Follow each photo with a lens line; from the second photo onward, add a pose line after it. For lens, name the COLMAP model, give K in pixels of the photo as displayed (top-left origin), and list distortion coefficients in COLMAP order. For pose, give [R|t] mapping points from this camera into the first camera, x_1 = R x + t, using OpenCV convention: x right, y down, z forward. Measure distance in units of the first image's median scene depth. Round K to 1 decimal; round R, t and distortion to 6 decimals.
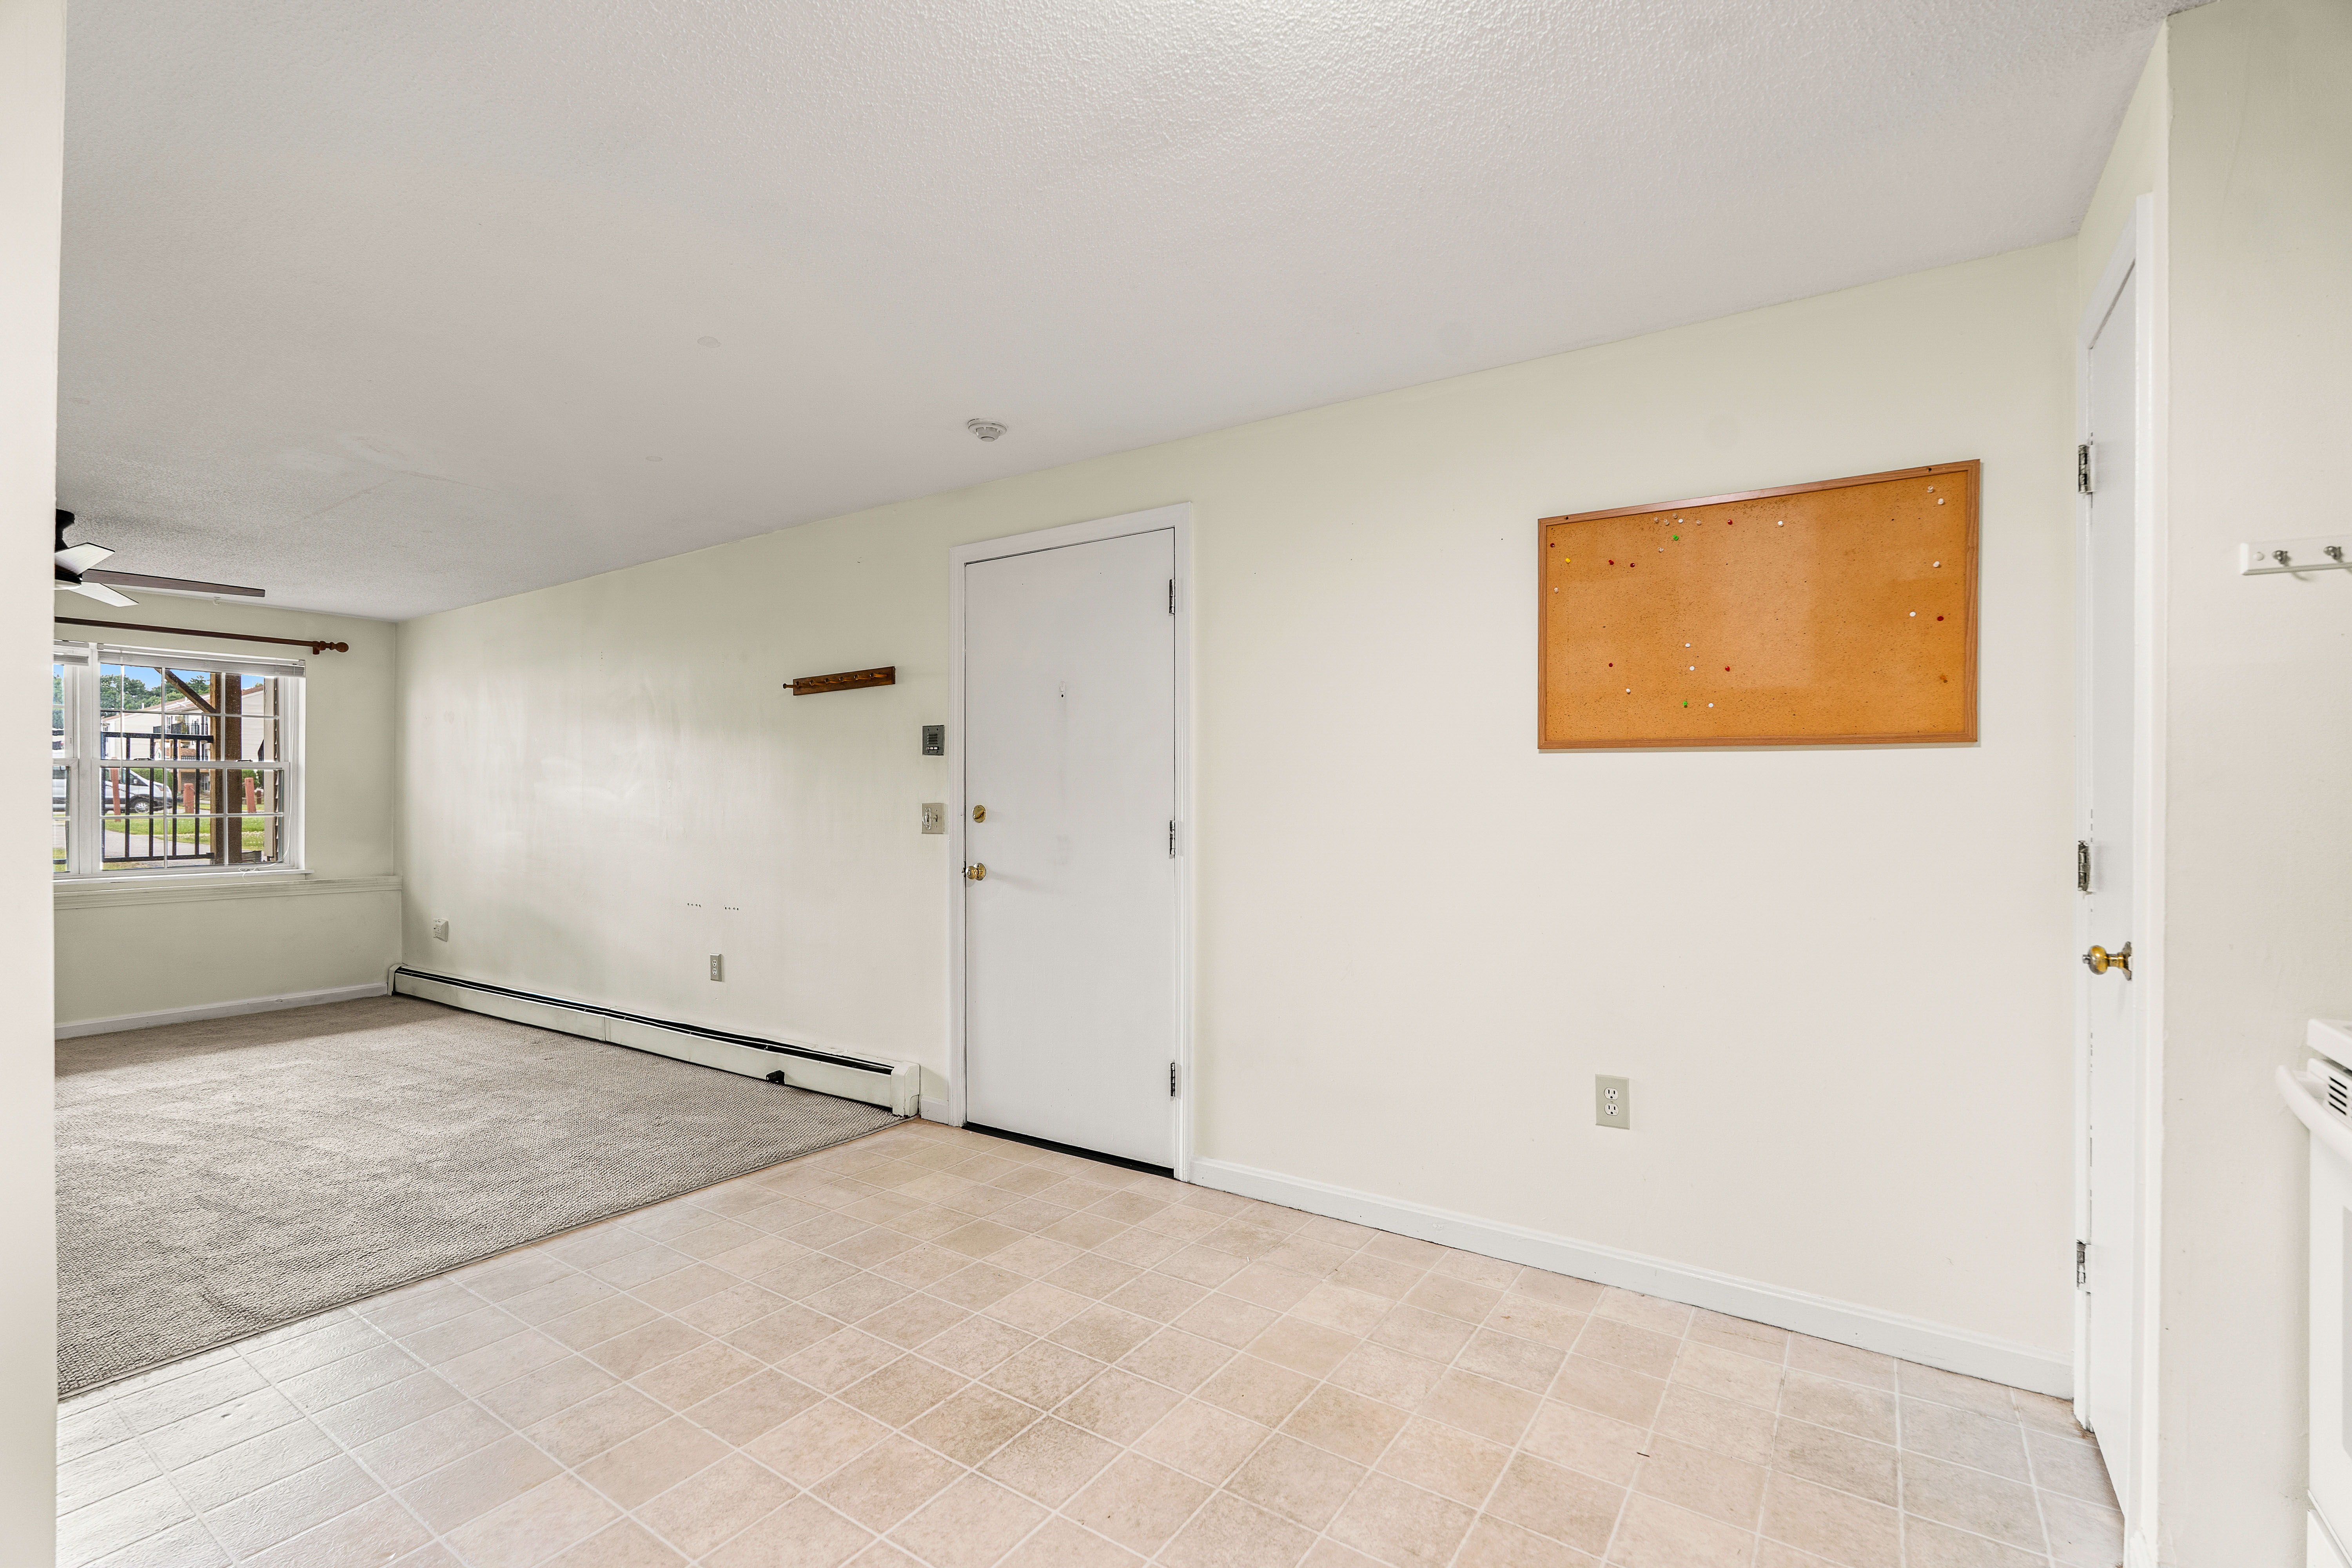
lens RADIAL K [[1040.9, 0, 1175.3], [0, 1040.9, 793.4], [0, 0, 1]] dist [-0.002404, -0.000163]
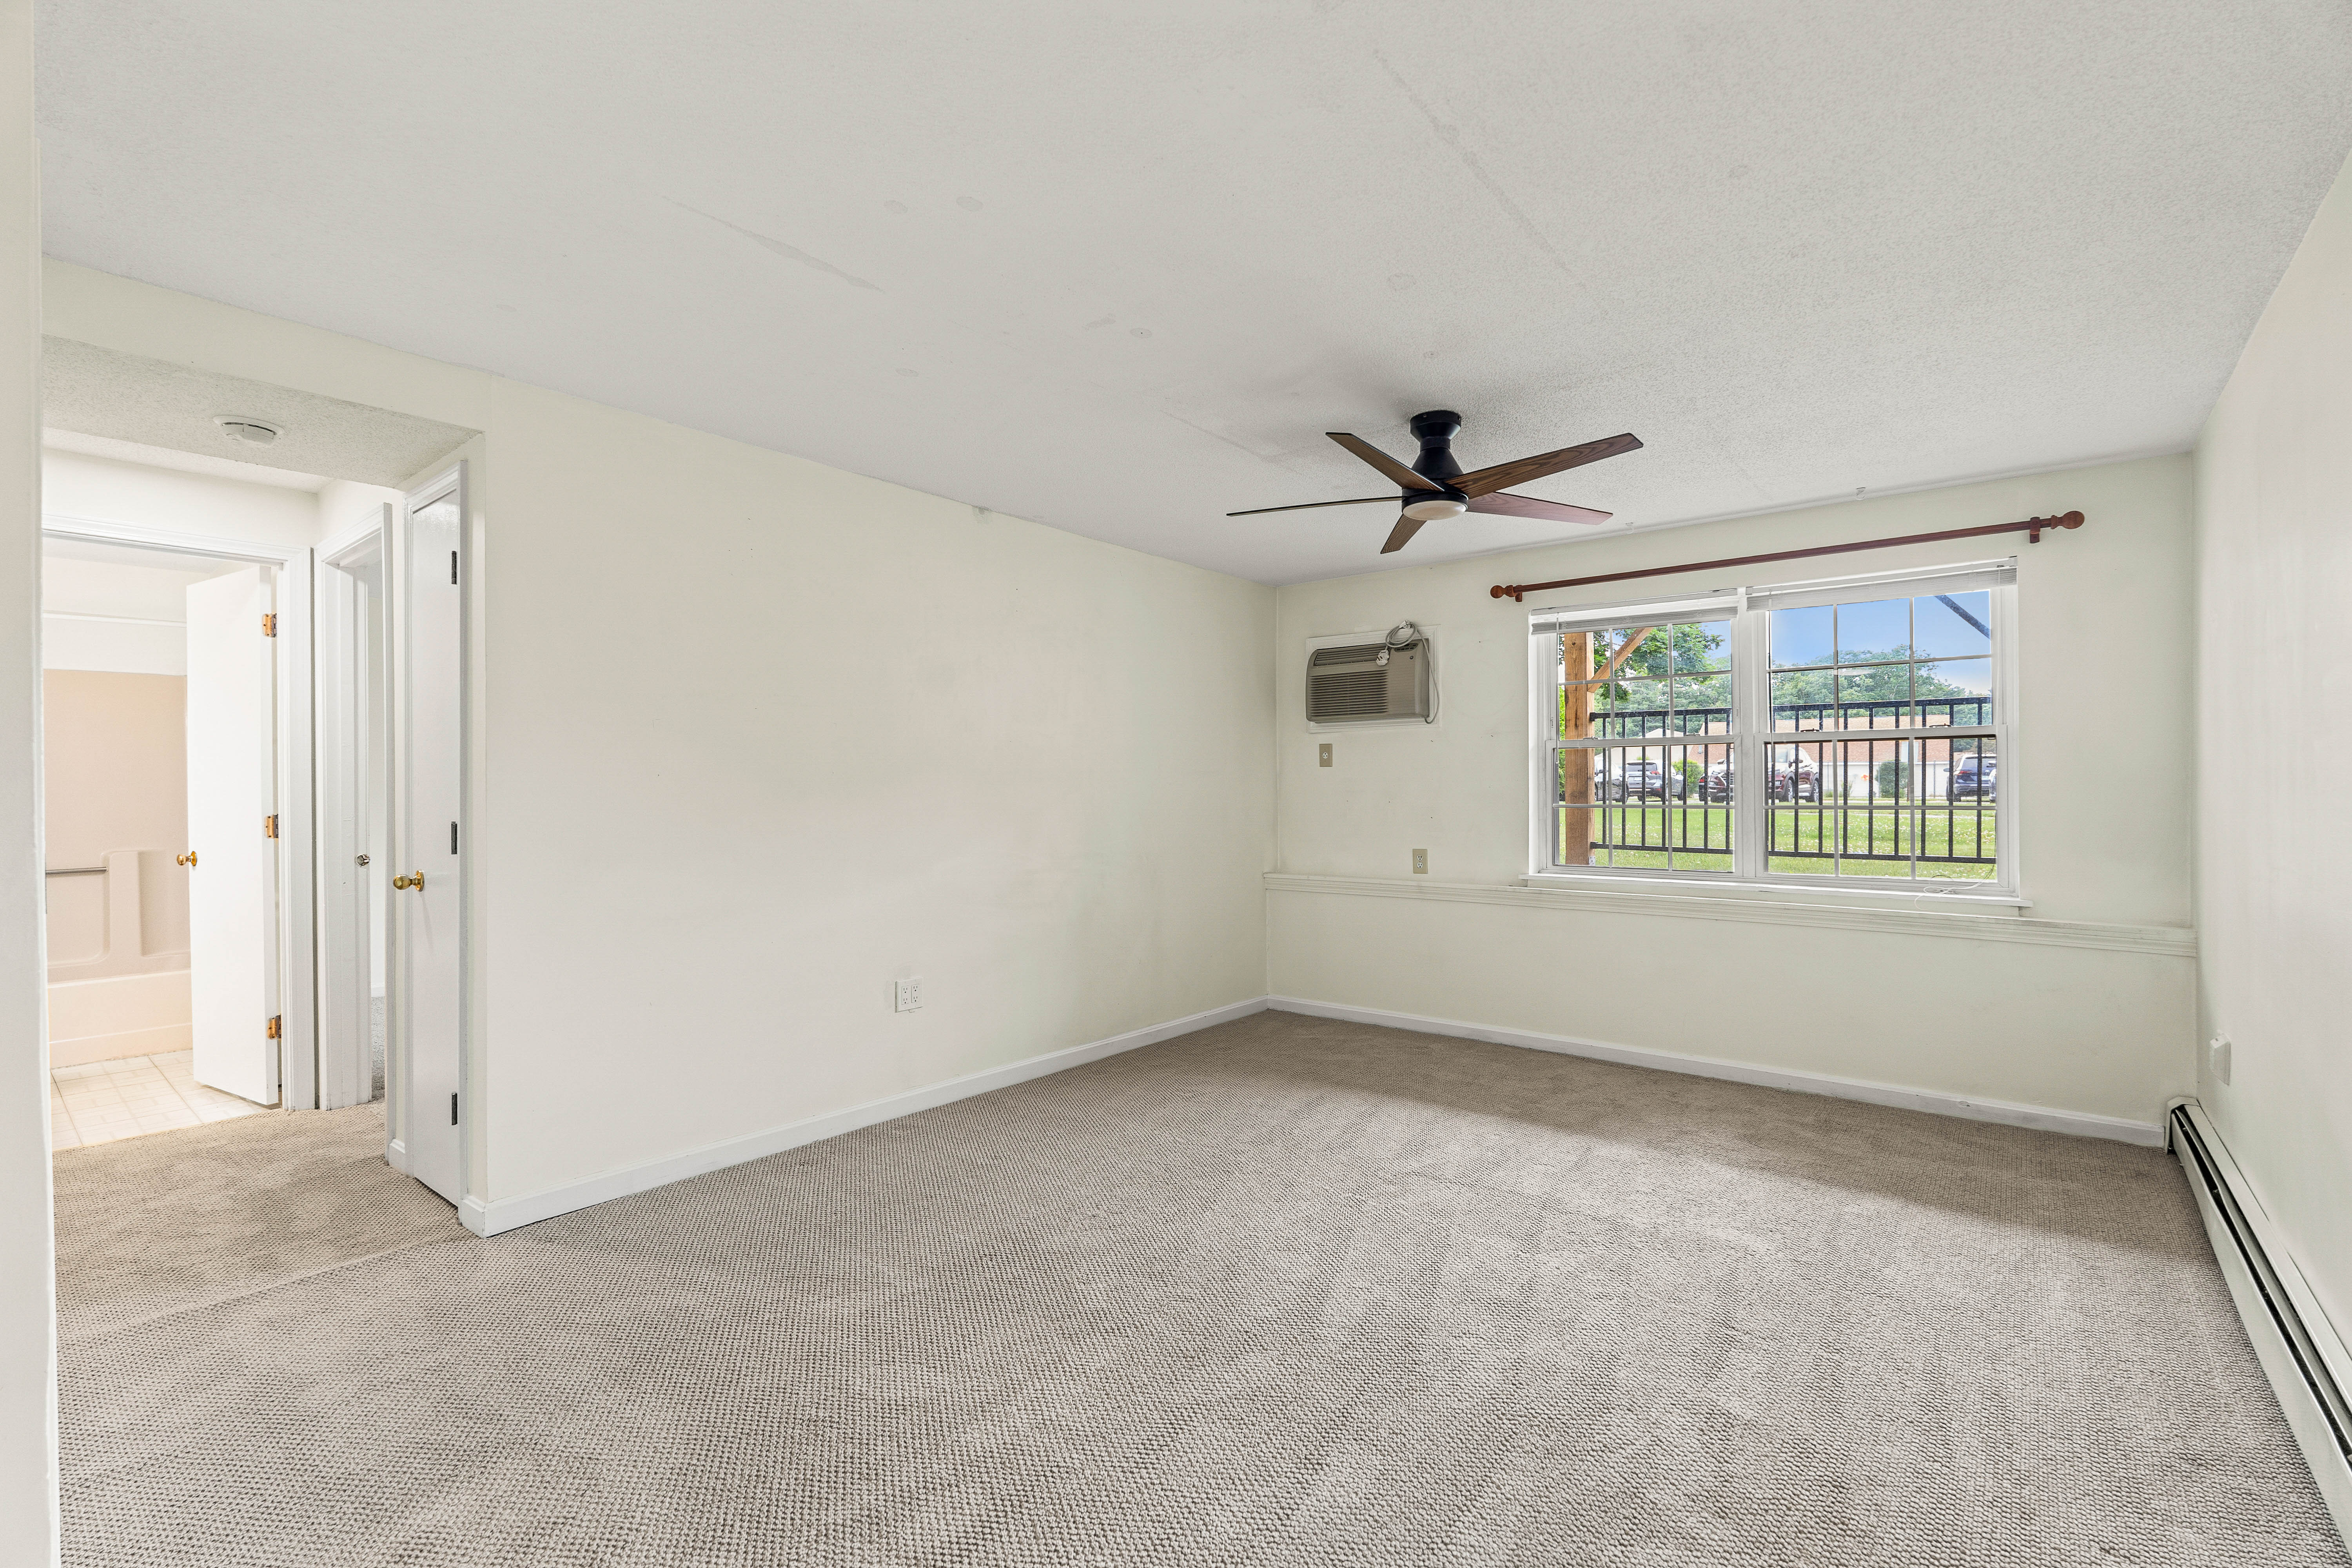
lens RADIAL K [[1040.9, 0, 1175.3], [0, 1040.9, 793.4], [0, 0, 1]] dist [-0.002404, -0.000163]
pose [[-0.093998, 0.009078, -0.995531, -0.307738], [0.008329, 0.999931, 0.008331, 0.002826], [0.995538, -0.007509, -0.094067, 0.939876]]
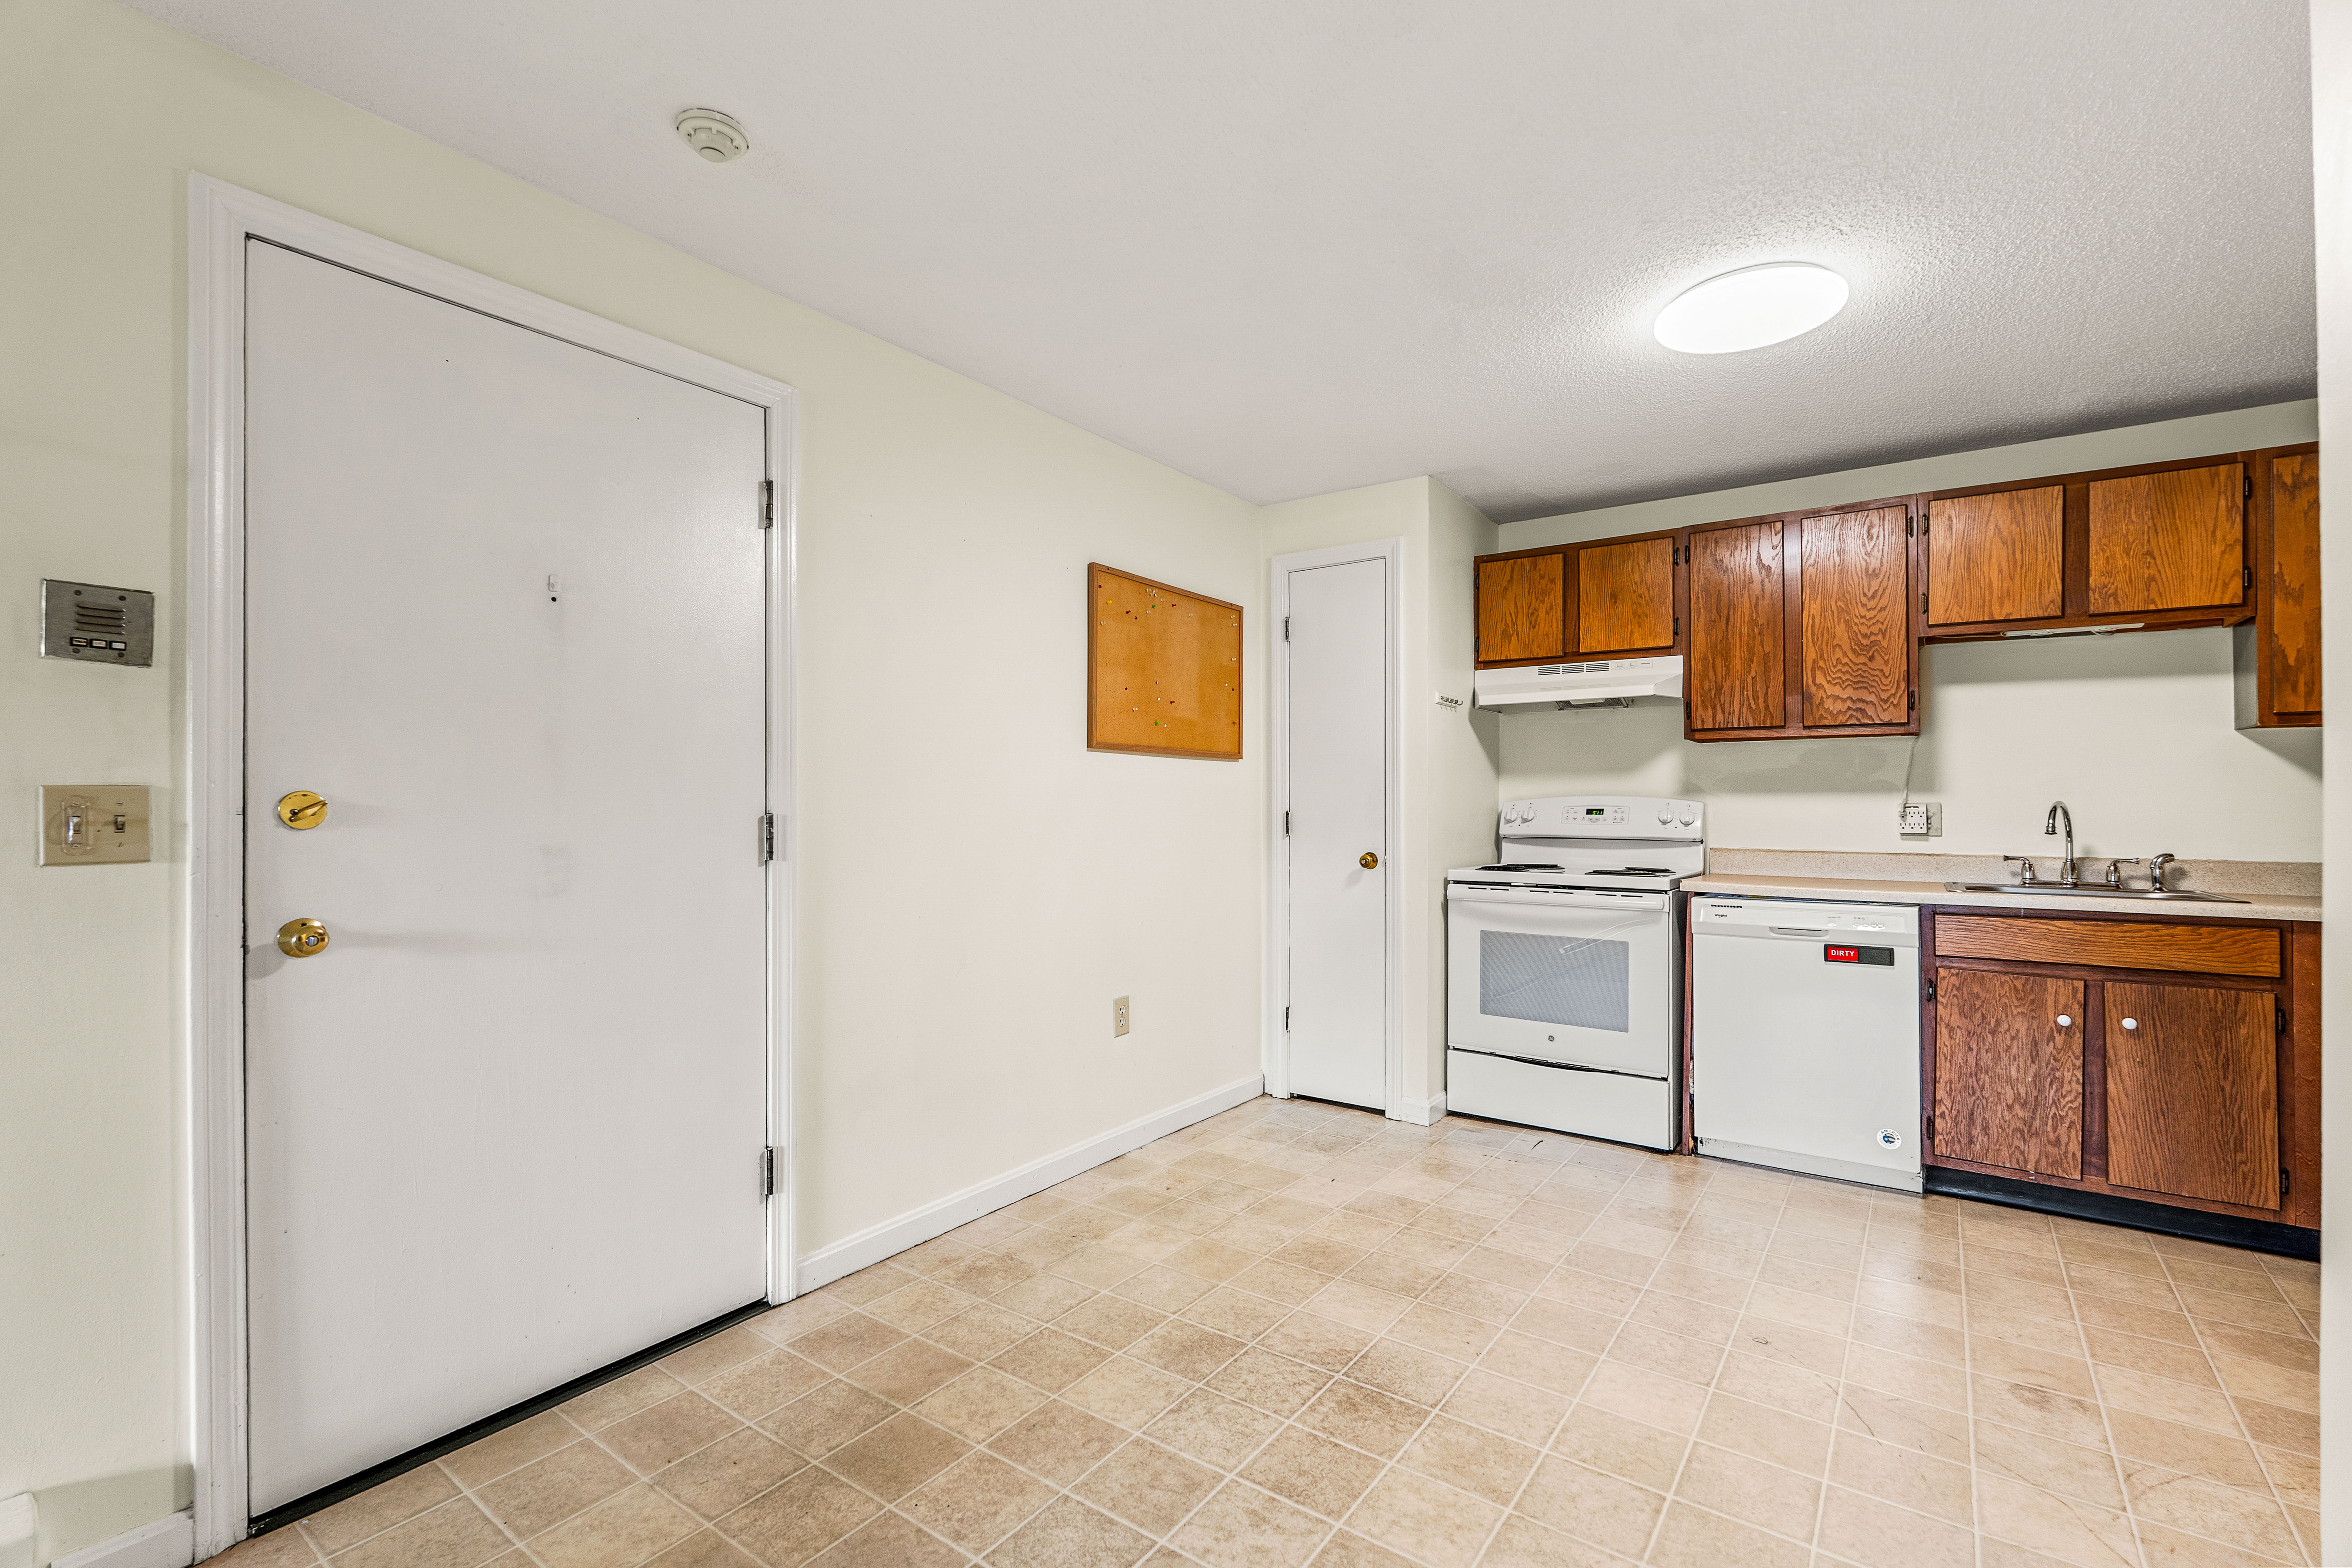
lens RADIAL K [[1040.9, 0, 1175.3], [0, 1040.9, 793.4], [0, 0, 1]] dist [-0.002404, -0.000163]
pose [[0.039185, 0.007454, 0.999204, -0.636734], [-0.002922, 0.999969, -0.007345, 0.014834], [-0.999228, -0.002632, 0.039205, 0.614232]]
